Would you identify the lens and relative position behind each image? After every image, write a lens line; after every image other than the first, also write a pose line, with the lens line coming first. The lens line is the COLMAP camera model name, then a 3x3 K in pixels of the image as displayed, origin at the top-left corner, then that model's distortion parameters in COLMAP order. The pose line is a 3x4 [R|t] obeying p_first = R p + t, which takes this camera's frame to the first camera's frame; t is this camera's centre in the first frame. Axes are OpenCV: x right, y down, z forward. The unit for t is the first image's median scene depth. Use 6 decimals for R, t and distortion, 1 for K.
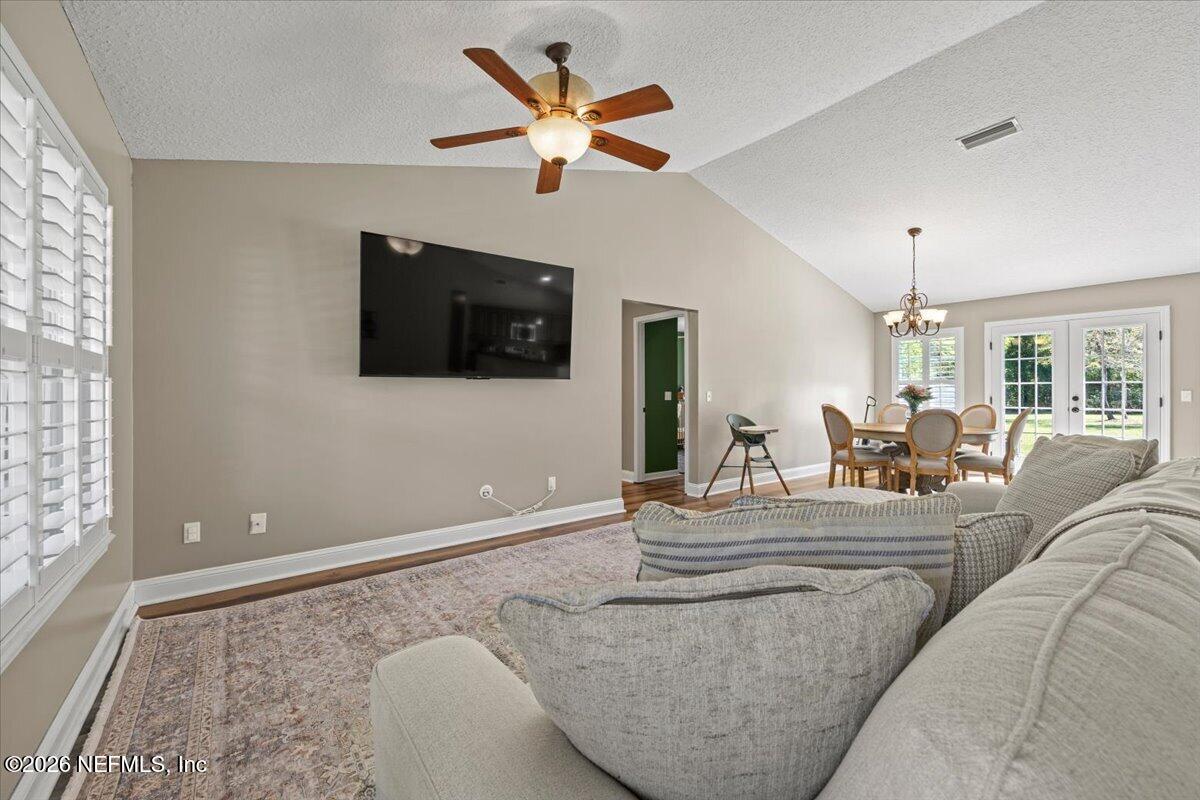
lens RADIAL K [[487.4, 0, 604.3], [0, 487.4, 392.9], [0, 0, 1]] dist [-0.000750, 0.000049]
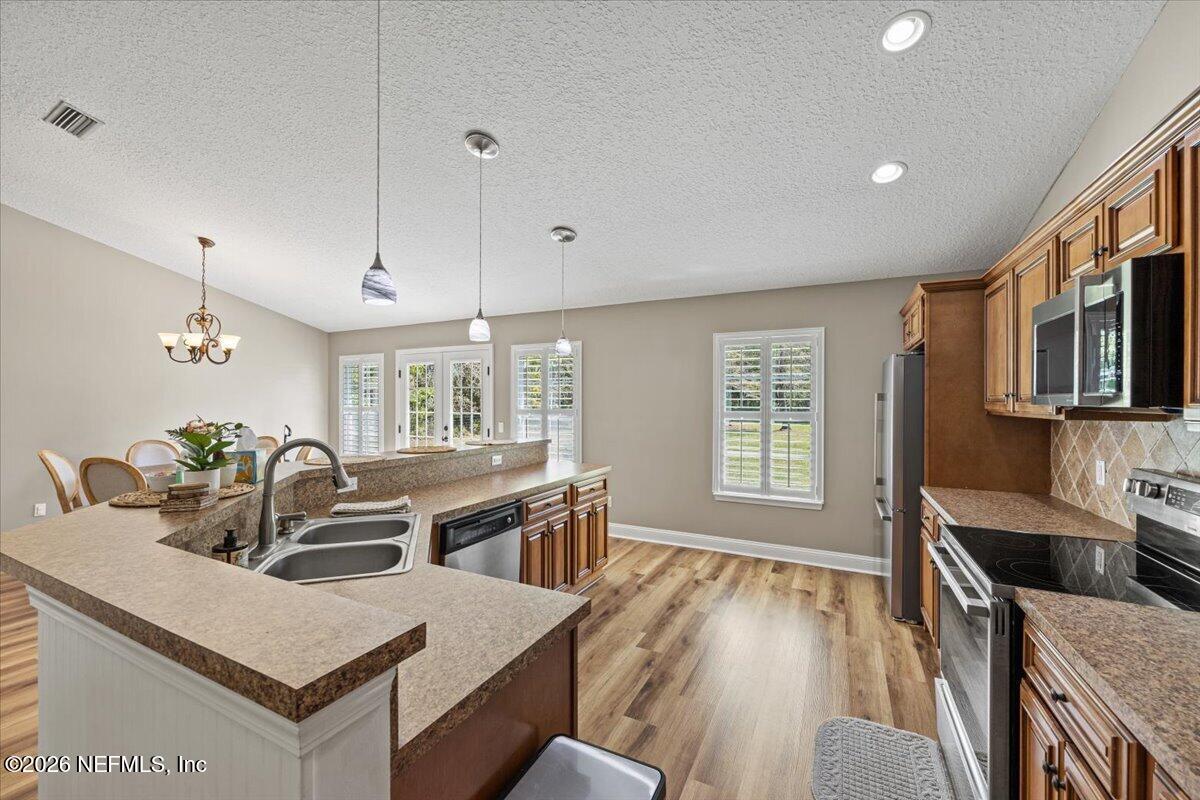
lens RADIAL K [[480.7, 0, 600.0], [0, 480.7, 400.0], [0, 0, 1]] dist [-0.002023, -0.000075]
pose [[0.899092, 0.003013, 0.437749, 0.939573], [-0.001517, 0.999992, -0.003766, -0.052847], [-0.437757, 0.002722, 0.899089, -0.071322]]
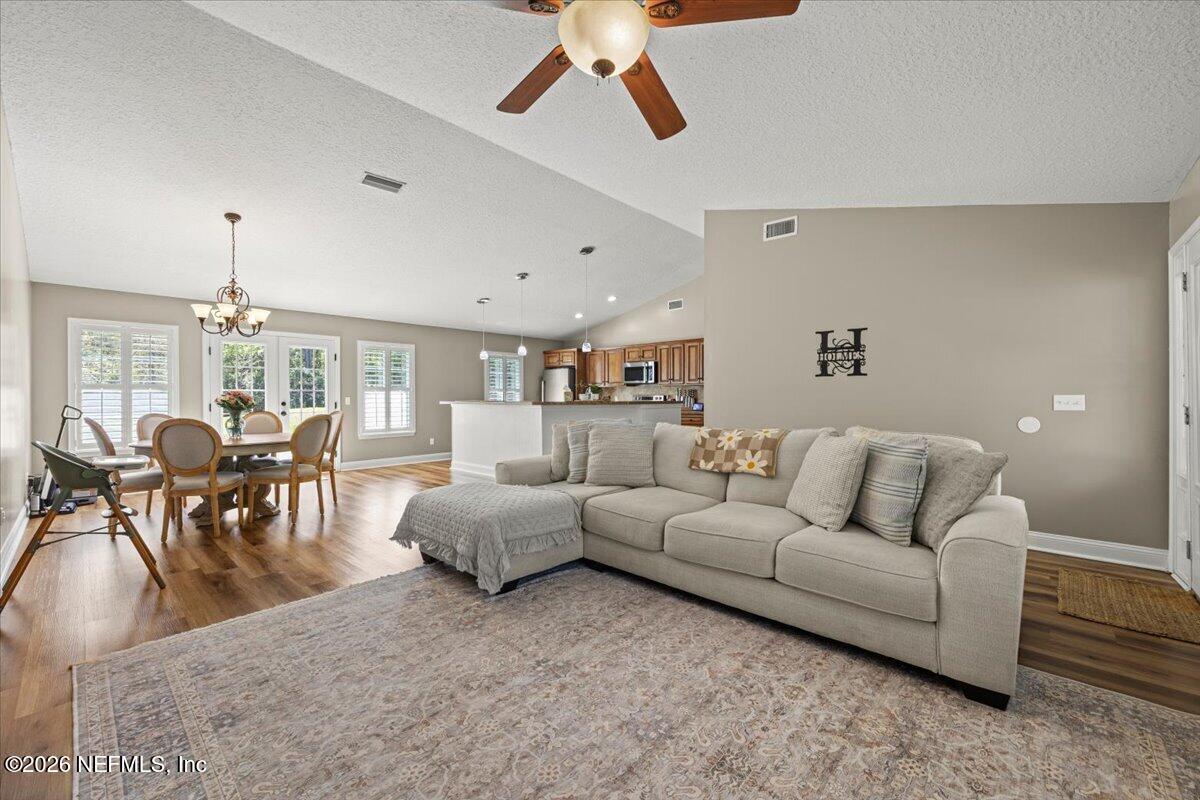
lens RADIAL K [[483.0, 0, 599.2], [0, 483.0, 397.1], [0, 0, 1]] dist [-0.000391, -0.000097]
pose [[-0.178035, 0.000967, 0.984024, -0.362536], [0.006002, 0.999982, 0.000103, -0.000276], [-0.984006, 0.005924, -0.178038, 0.528923]]
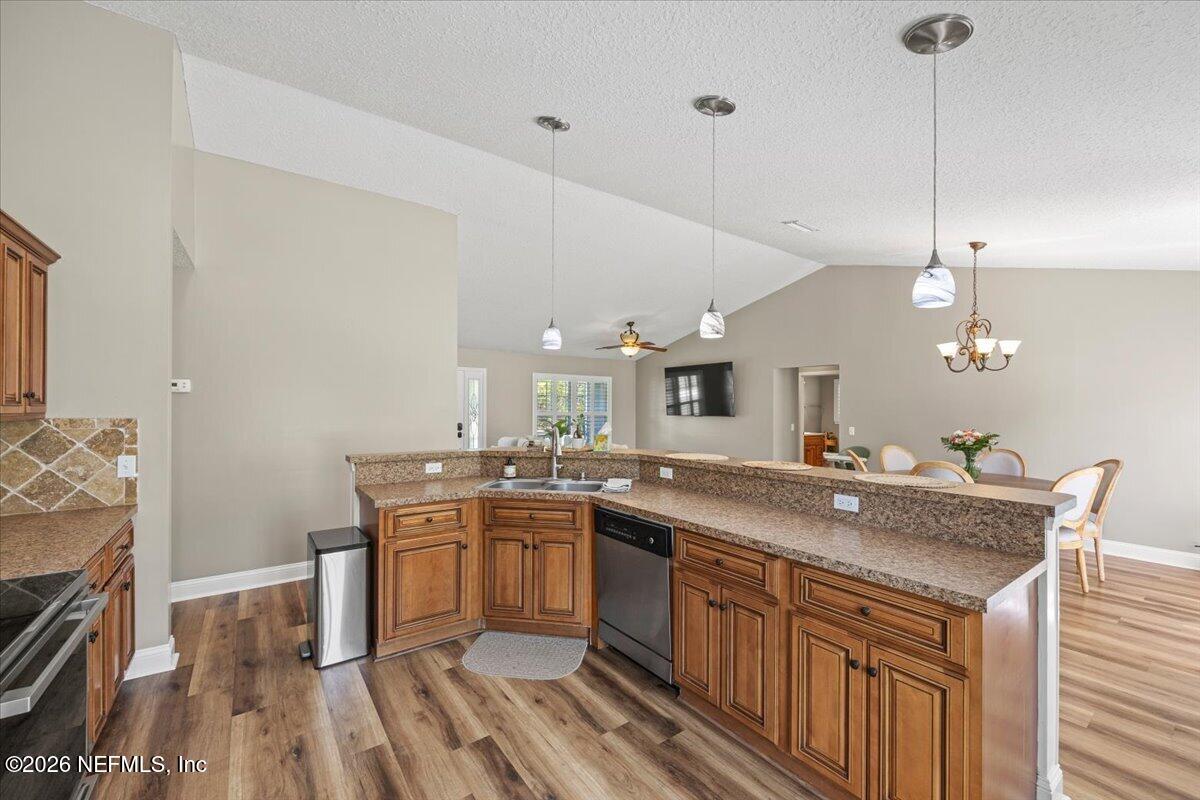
lens RADIAL K [[479.8, 0, 596.2], [0, 479.8, 405.1], [0, 0, 1]] dist [-0.000268, 0.000014]
pose [[-0.023549, -0.002501, -0.999720, 1.540955], [-0.007269, 0.999971, -0.002330, -0.054329], [0.999696, 0.007212, -0.023566, 0.393689]]
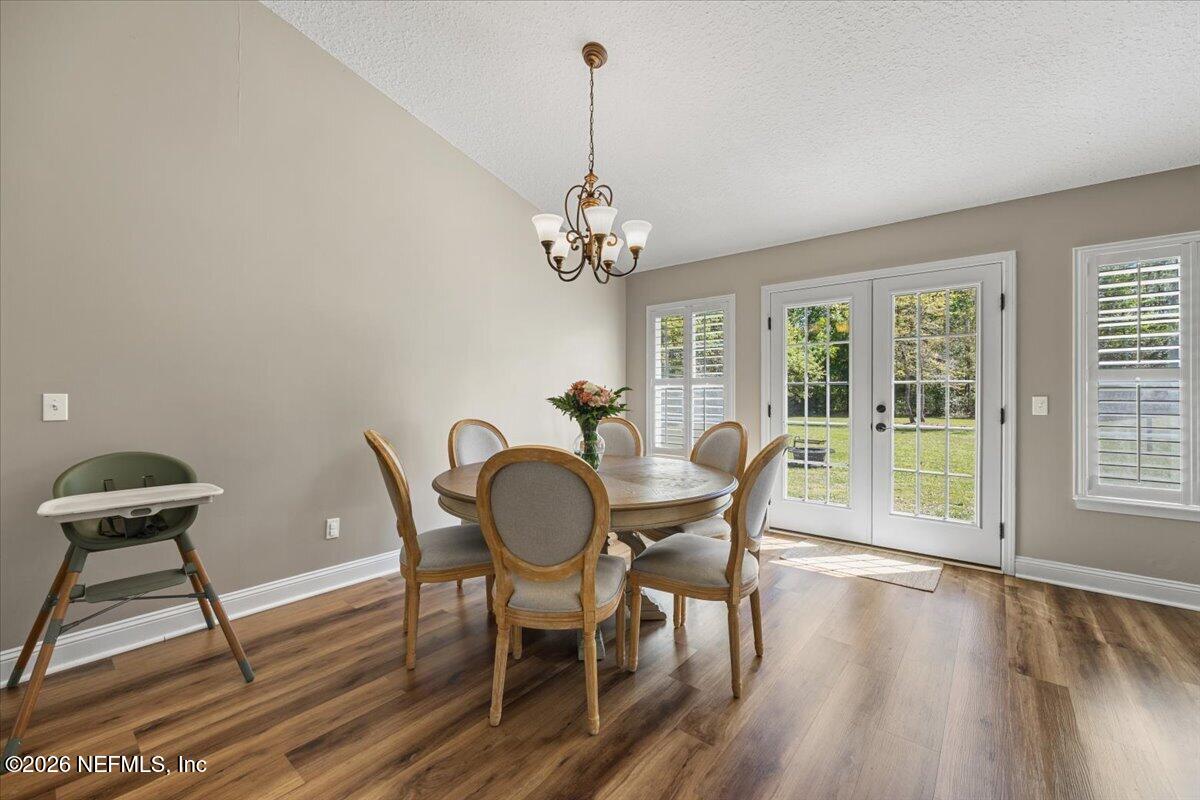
lens RADIAL K [[481.0, 0, 603.4], [0, 481.0, 397.3], [0, 0, 1]] dist [-0.001180, -0.000228]
pose [[0.972099, 0.003742, 0.234539, 0.566600], [-0.004194, 0.999990, 0.001429, -0.002430], [-0.234531, -0.002372, 0.972106, 0.576282]]
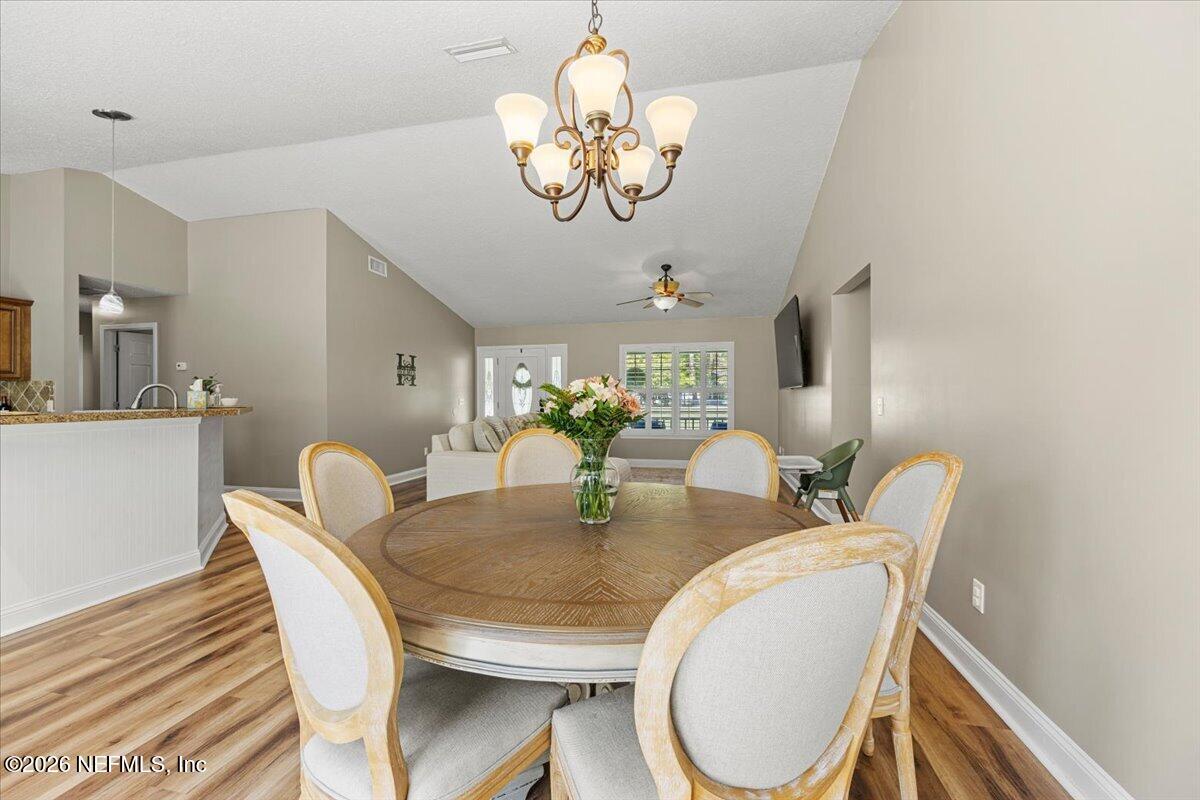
lens RADIAL K [[481.8, 0, 602.7], [0, 481.8, 393.4], [0, 0, 1]] dist [-0.002990, -0.000283]
pose [[-0.767202, -0.000019, -0.641405, 0.848945], [0.003174, 0.999988, -0.003827, -0.007592], [0.641398, -0.004972, -0.767193, 1.287801]]
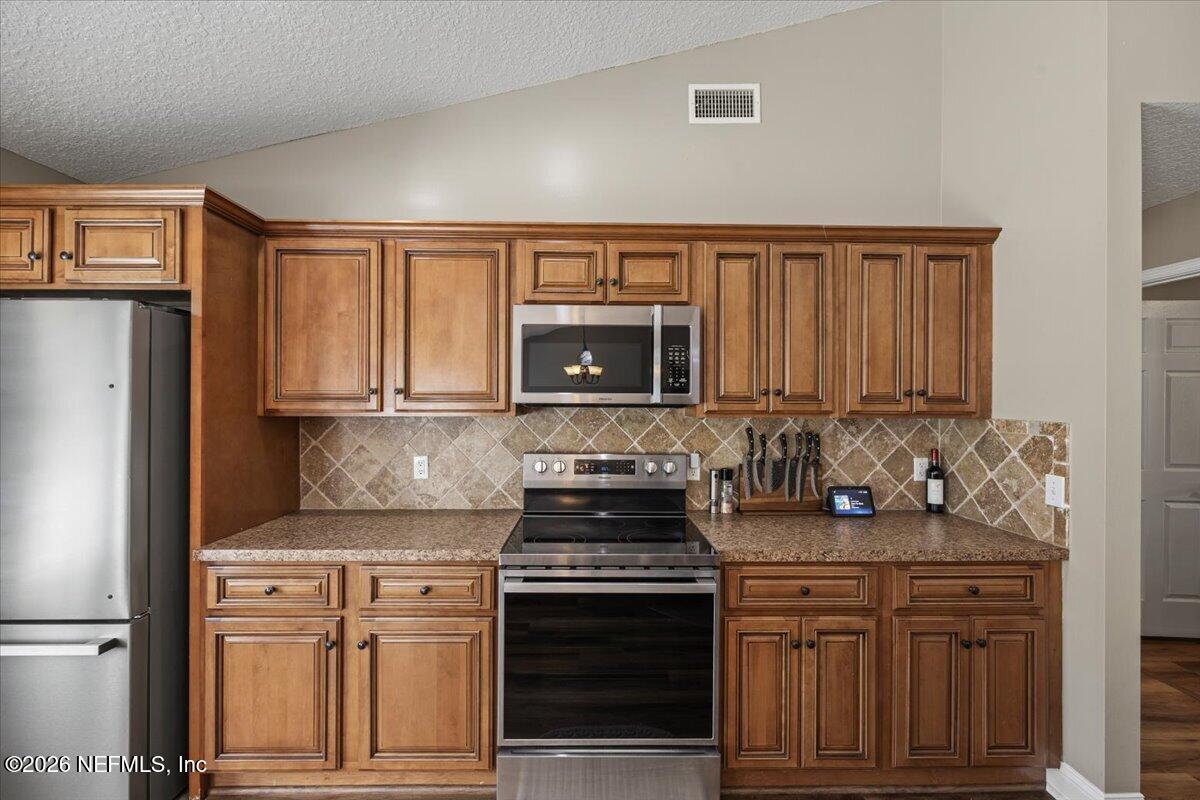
lens RADIAL K [[483.0, 0, 599.2], [0, 483.0, 397.1], [0, 0, 1]] dist [-0.000391, -0.000097]
pose [[-0.805051, -0.000501, 0.593206, 1.127587], [-0.003030, 0.999990, -0.003267, -0.054709], [-0.593198, -0.004427, -0.805044, 0.378076]]
